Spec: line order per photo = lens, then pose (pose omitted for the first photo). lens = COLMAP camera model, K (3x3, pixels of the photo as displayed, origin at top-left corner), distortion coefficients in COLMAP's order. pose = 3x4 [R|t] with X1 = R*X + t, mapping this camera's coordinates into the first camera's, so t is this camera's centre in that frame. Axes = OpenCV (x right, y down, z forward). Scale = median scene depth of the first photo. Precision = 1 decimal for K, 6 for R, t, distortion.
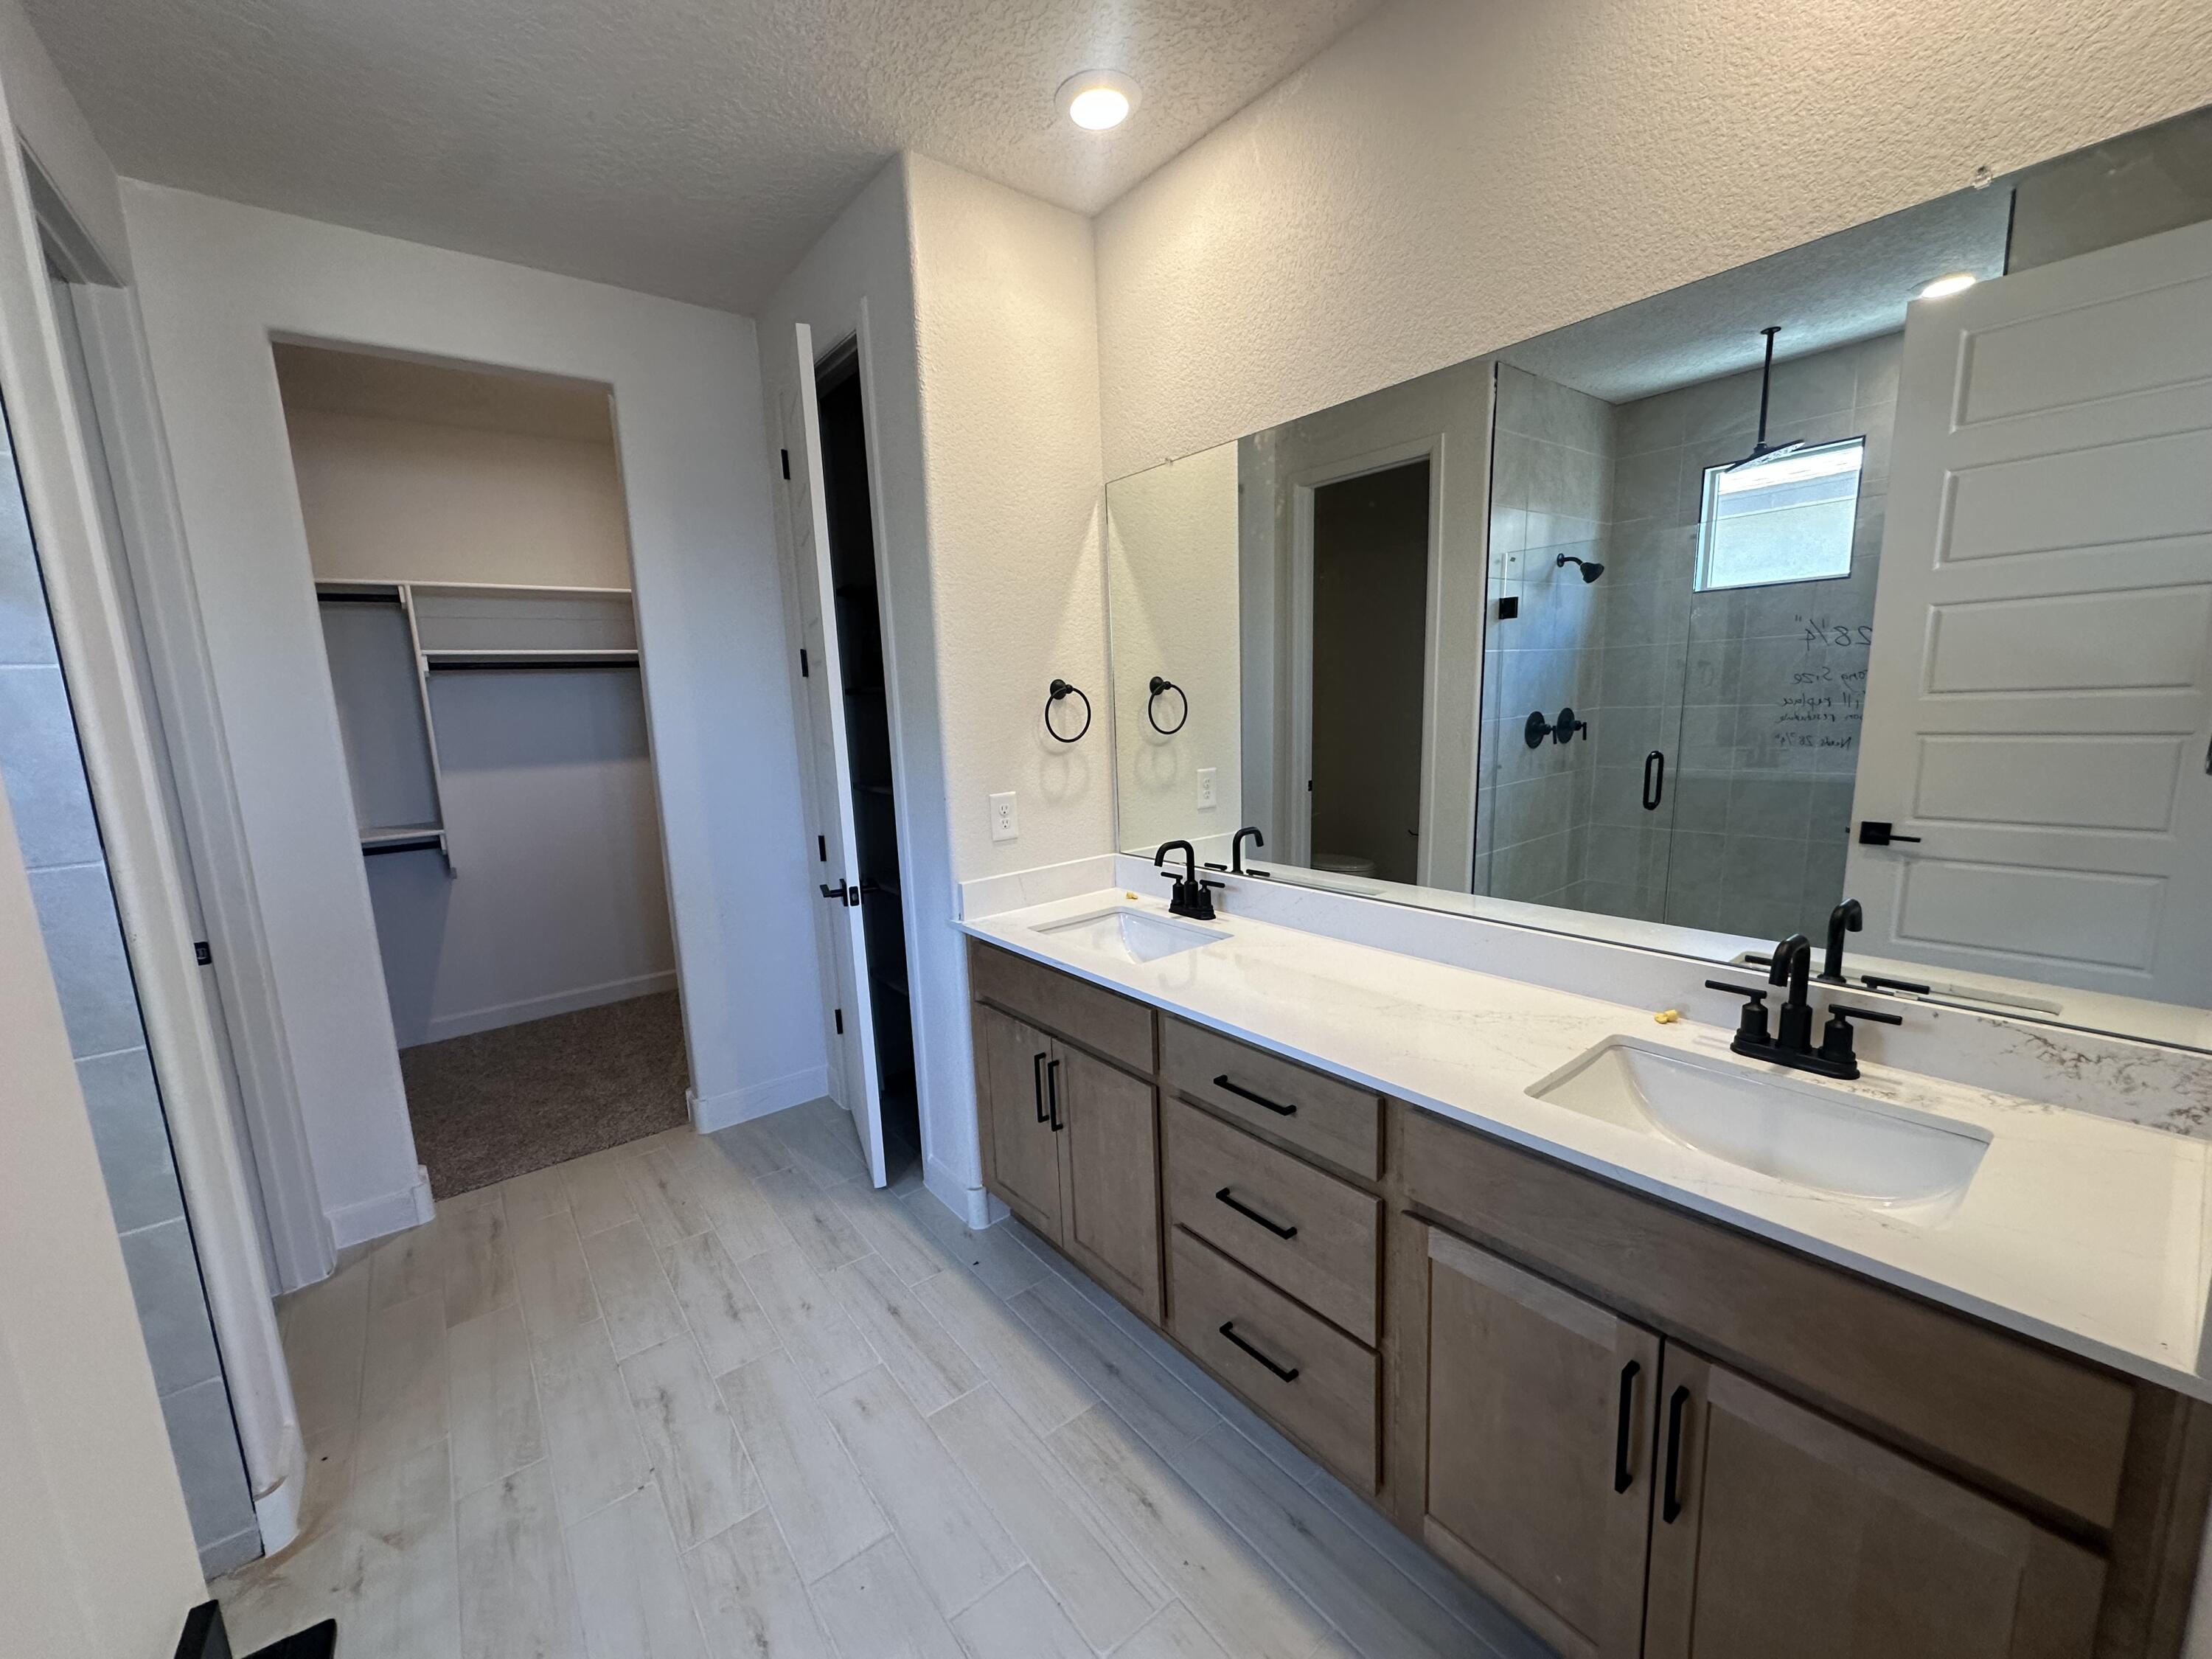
lens RADIAL K [[886.4, 0, 1109.1], [0, 886.4, 833.9], [0, 0, 1]] dist [-0.000622, 0.000228]
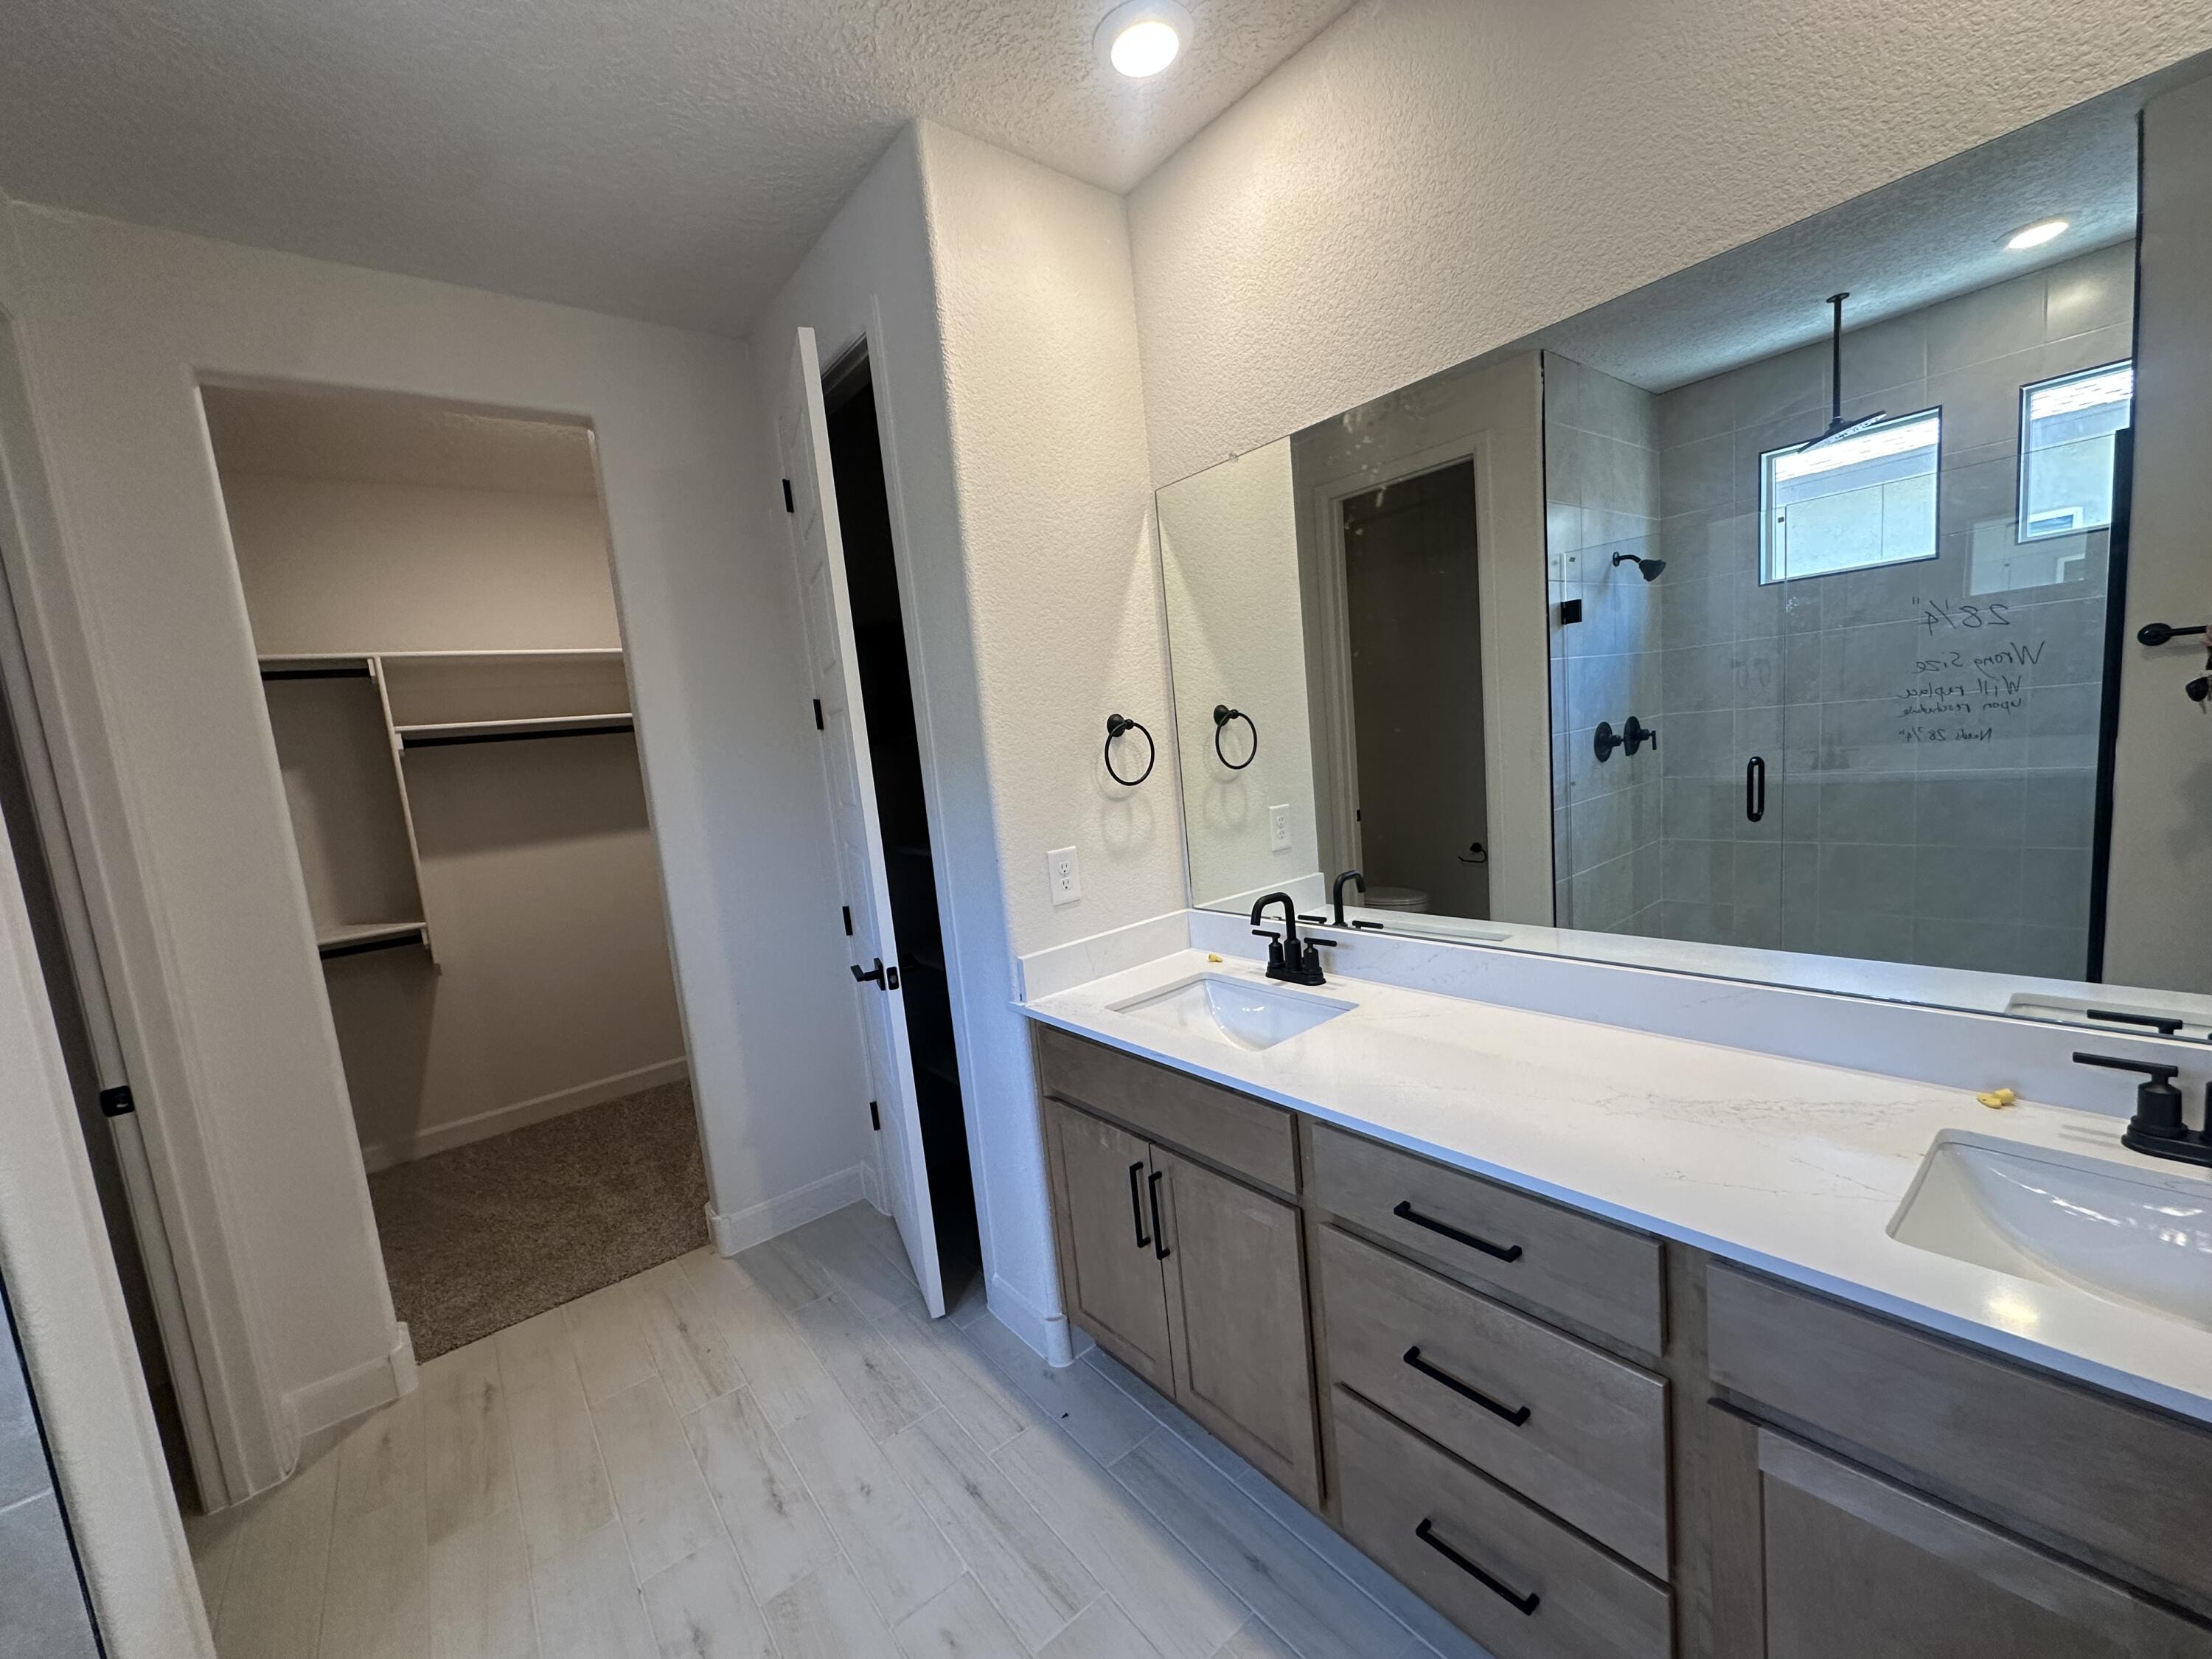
lens RADIAL K [[886.4, 0, 1105.0], [0, 886.4, 835.9], [0, 0, 1]] dist [-0.000622, 0.000228]
pose [[0.998238, -0.059311, -0.001618, -0.076402], [0.059189, 0.997344, -0.042439, -0.019944], [0.004131, 0.042269, 0.999098, 0.142900]]
